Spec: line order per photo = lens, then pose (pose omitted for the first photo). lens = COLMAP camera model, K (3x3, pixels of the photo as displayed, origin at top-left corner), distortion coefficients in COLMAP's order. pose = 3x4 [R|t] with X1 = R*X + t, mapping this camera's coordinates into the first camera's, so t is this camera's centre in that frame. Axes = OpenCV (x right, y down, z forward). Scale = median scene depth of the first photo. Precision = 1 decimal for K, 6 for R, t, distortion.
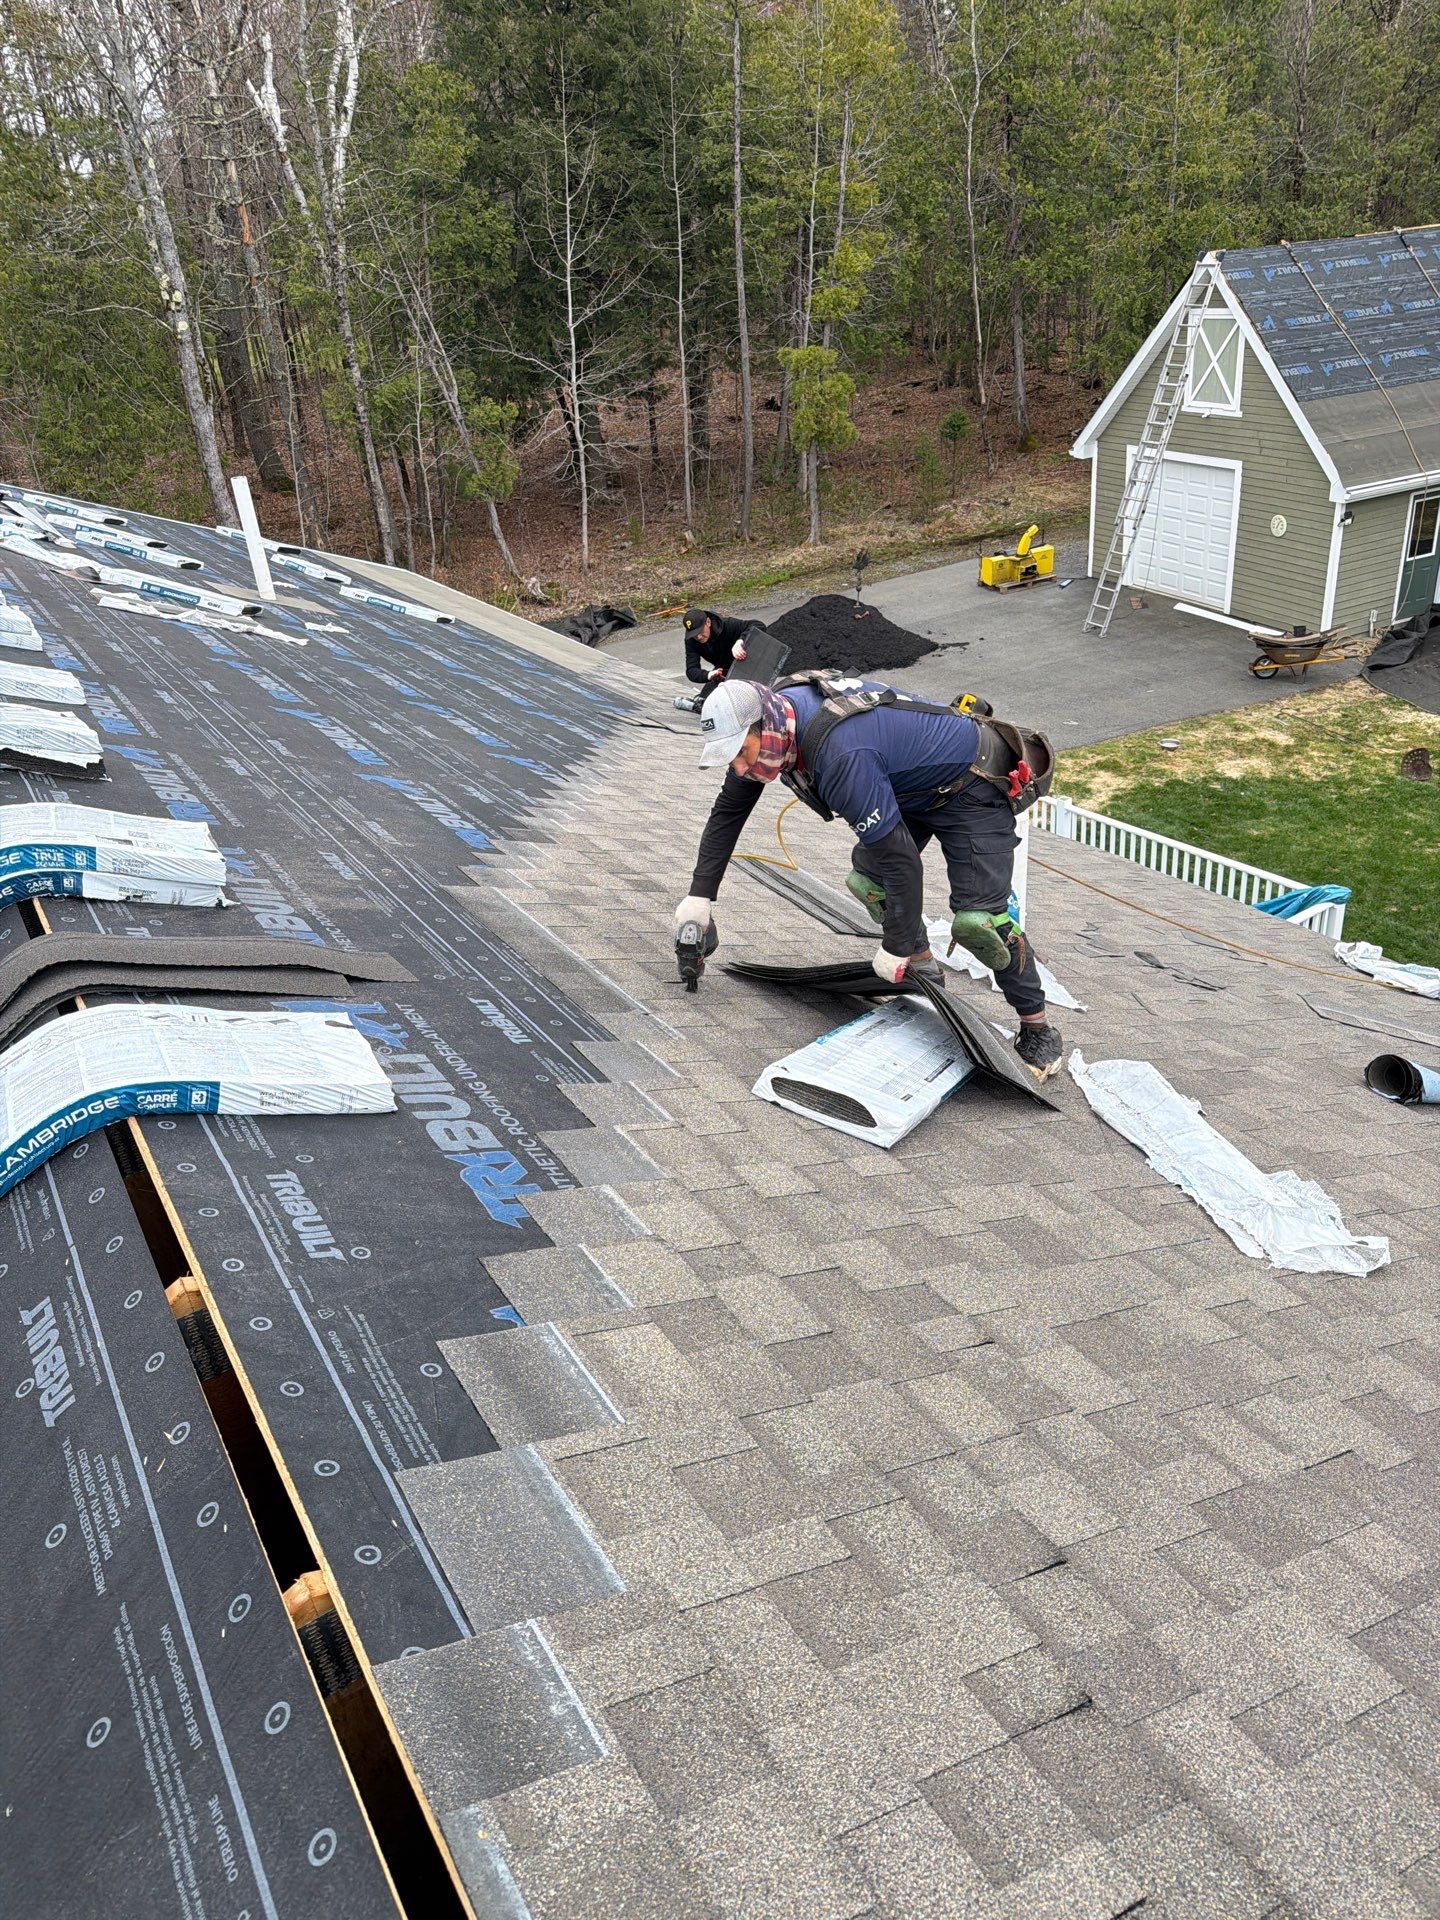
lens RADIAL K [[1355.6, 0, 724.1], [0, 1355.6, 962.7], [0, 0, 1]] dist [0.058483, -0.074072]
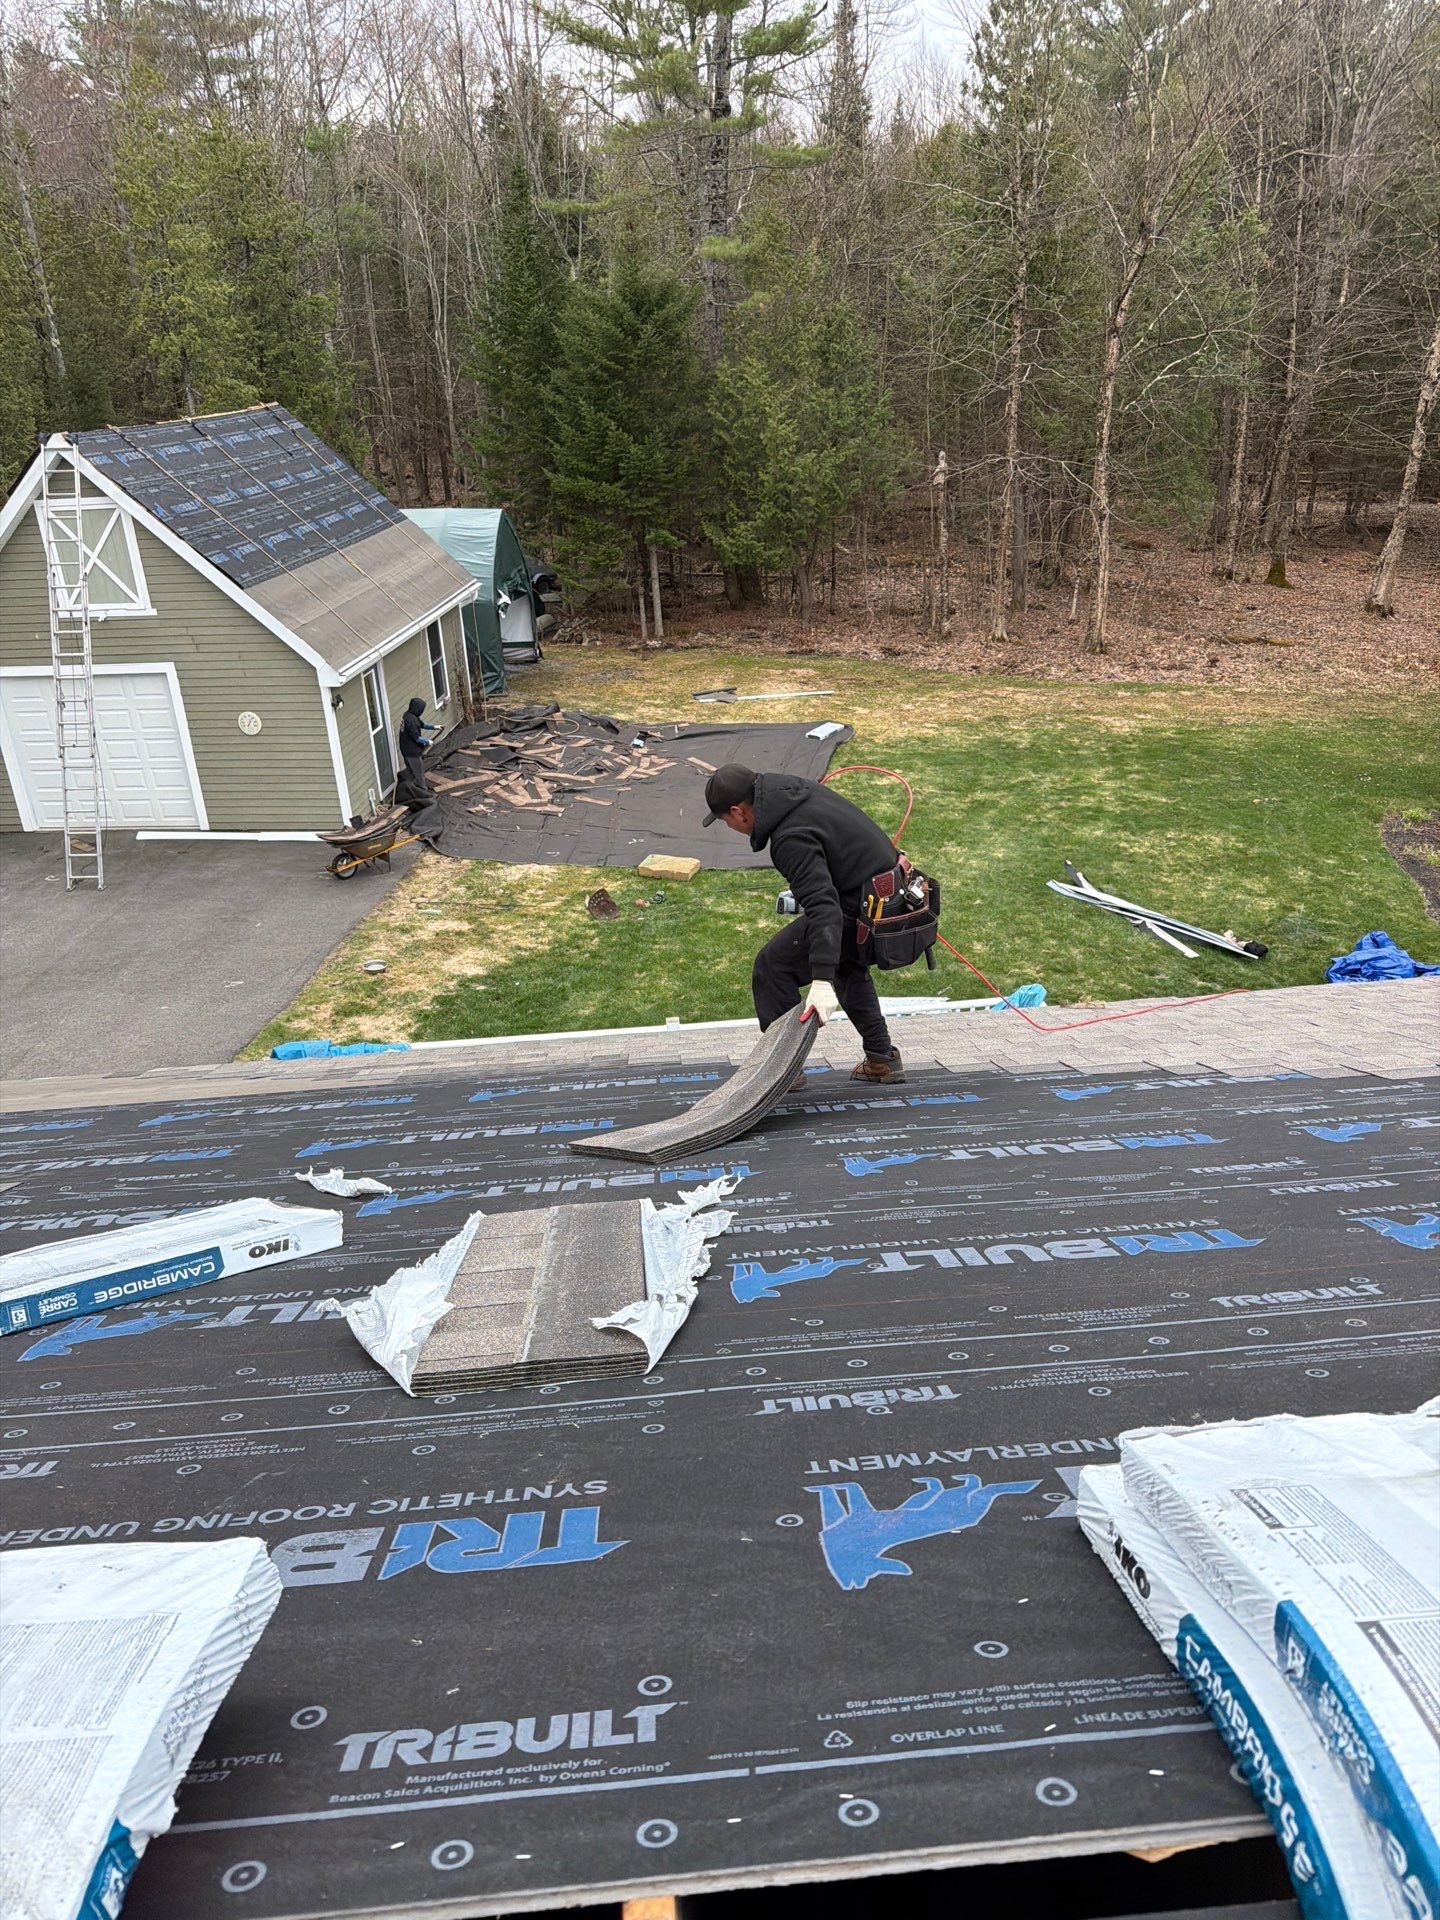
lens RADIAL K [[1323.2, 0, 713.5], [0, 1323.2, 971.0], [0, 0, 1]] dist [0.112671, -0.169570]
pose [[0.466180, -0.319178, 0.825107, -0.223946], [0.423270, 0.899448, 0.108791, -0.132787], [-0.776865, 0.298527, 0.554403, 0.307045]]
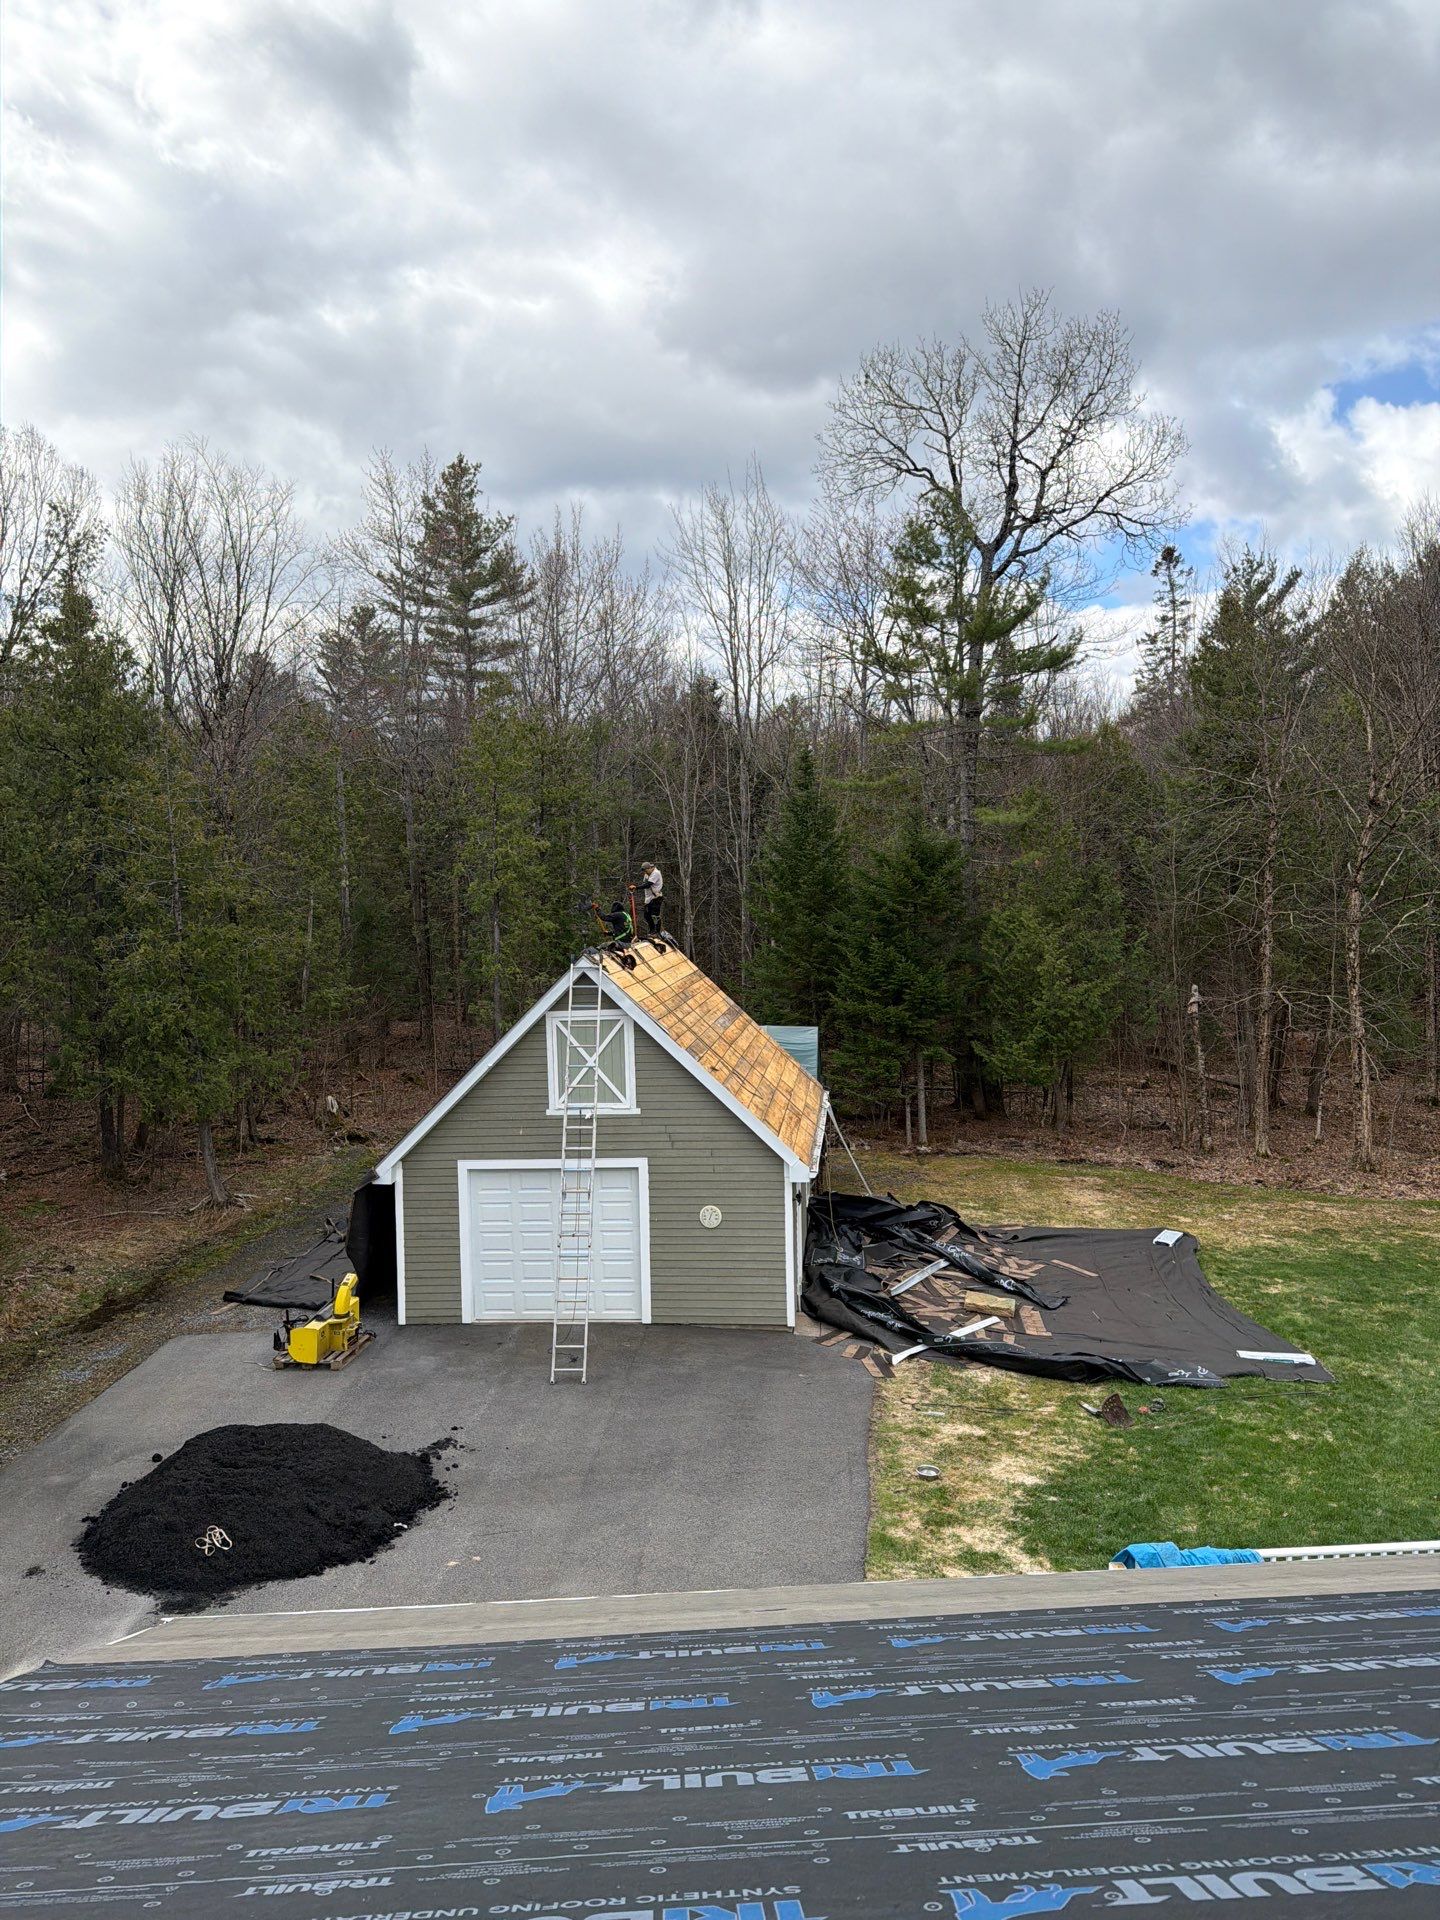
lens RADIAL K [[1343.4, 0, 725.5], [0, 1343.4, 966.6], [0, 0, 1]] dist [0.097436, -0.098224]
pose [[0.478169, 0.020436, 0.878030, -0.378441], [0.405387, 0.881725, -0.241293, -0.233140], [-0.779112, 0.471321, 0.413329, 0.510825]]
